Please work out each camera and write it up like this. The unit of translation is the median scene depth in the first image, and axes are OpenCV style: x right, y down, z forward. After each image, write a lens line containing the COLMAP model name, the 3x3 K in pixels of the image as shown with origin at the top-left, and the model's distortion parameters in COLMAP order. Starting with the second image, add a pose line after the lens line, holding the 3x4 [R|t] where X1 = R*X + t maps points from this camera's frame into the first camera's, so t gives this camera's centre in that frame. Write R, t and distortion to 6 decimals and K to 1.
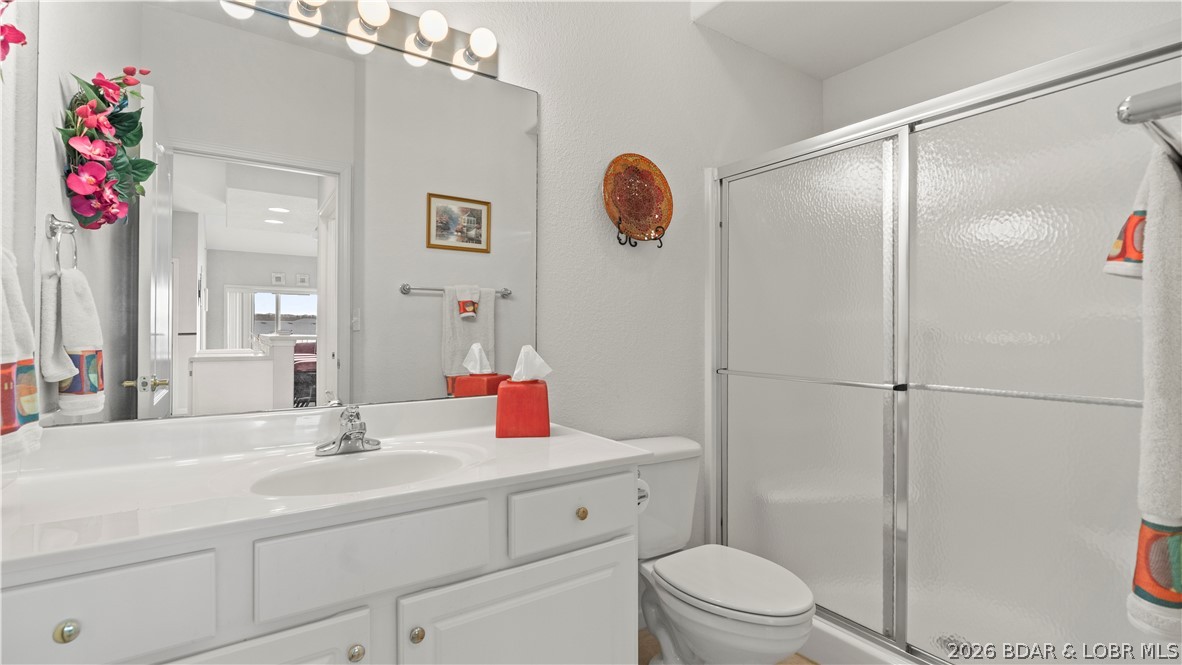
lens RADIAL K [[530.9, 0, 595.5], [0, 530.9, 332.5], [0, 0, 1]] dist [-0.013254, 0.005243]
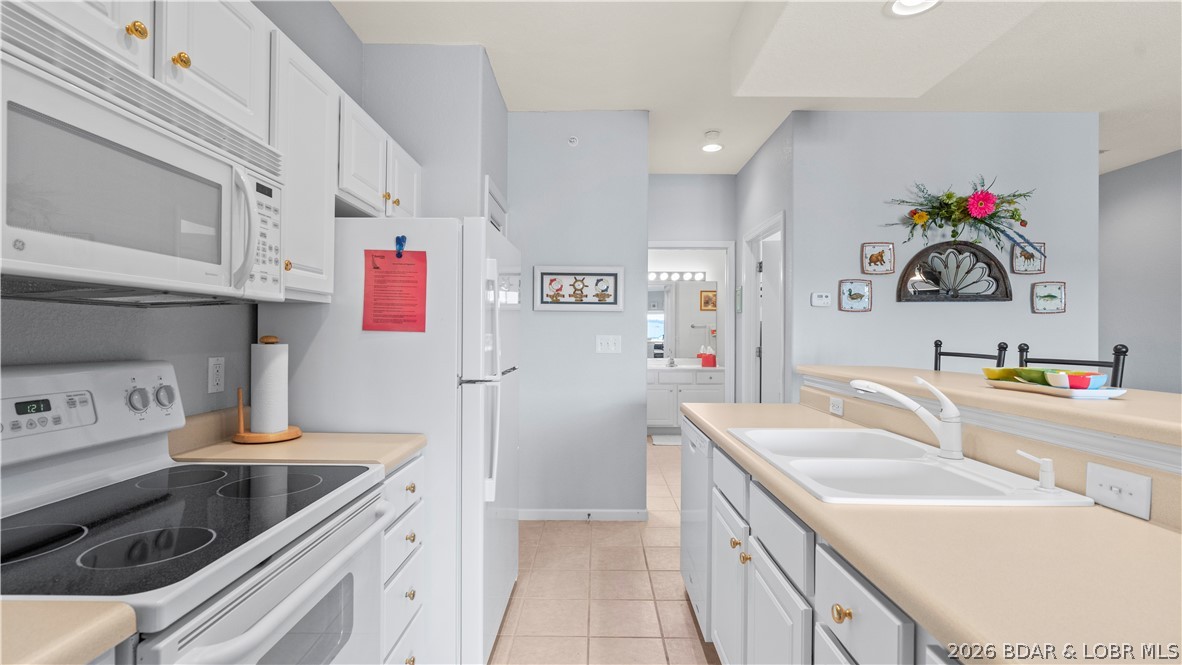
lens RADIAL K [[530.9, 0, 592.7], [0, 530.9, 335.4], [0, 0, 1]] dist [-0.013254, 0.005243]
pose [[0.819944, -0.000796, -0.572444, 0.798026], [0.002507, 0.999994, 0.002199, -0.038943], [0.572439, -0.003238, 0.819941, -1.575247]]
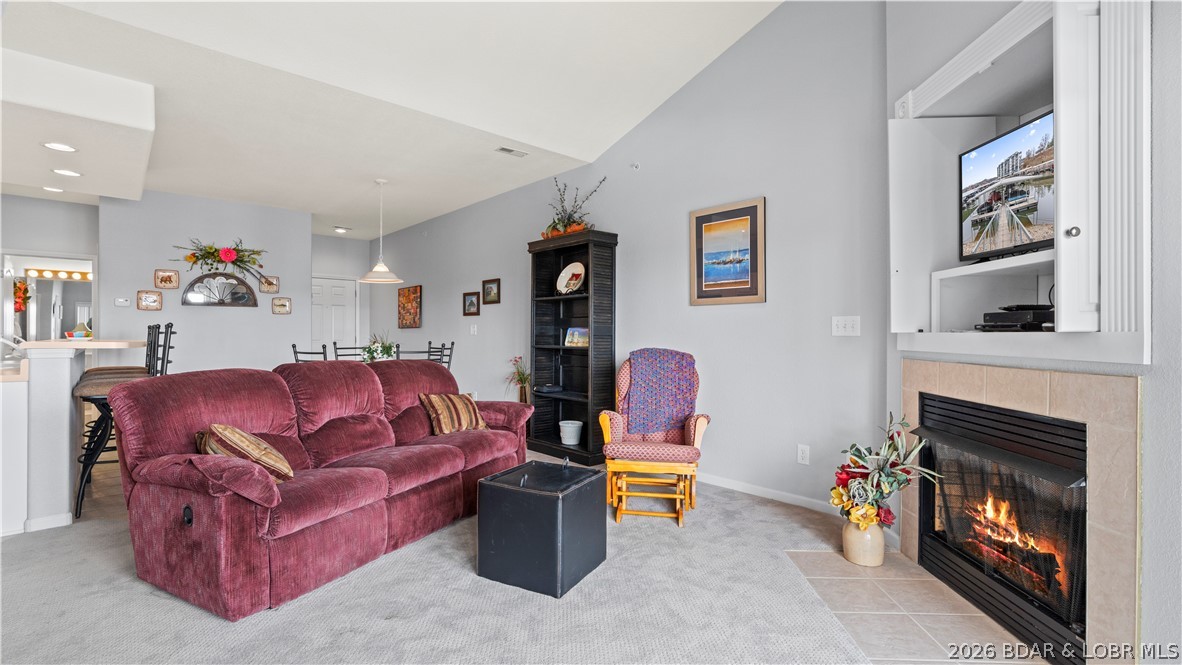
lens RADIAL K [[530.9, 0, 589.5], [0, 530.9, 332.5], [0, 0, 1]] dist [-0.013254, 0.005243]
pose [[0.990728, -0.001069, 0.135860, 1.958030], [0.001006, 0.999999, 0.000530, -0.004718], [-0.135860, -0.000388, 0.990728, -2.440062]]
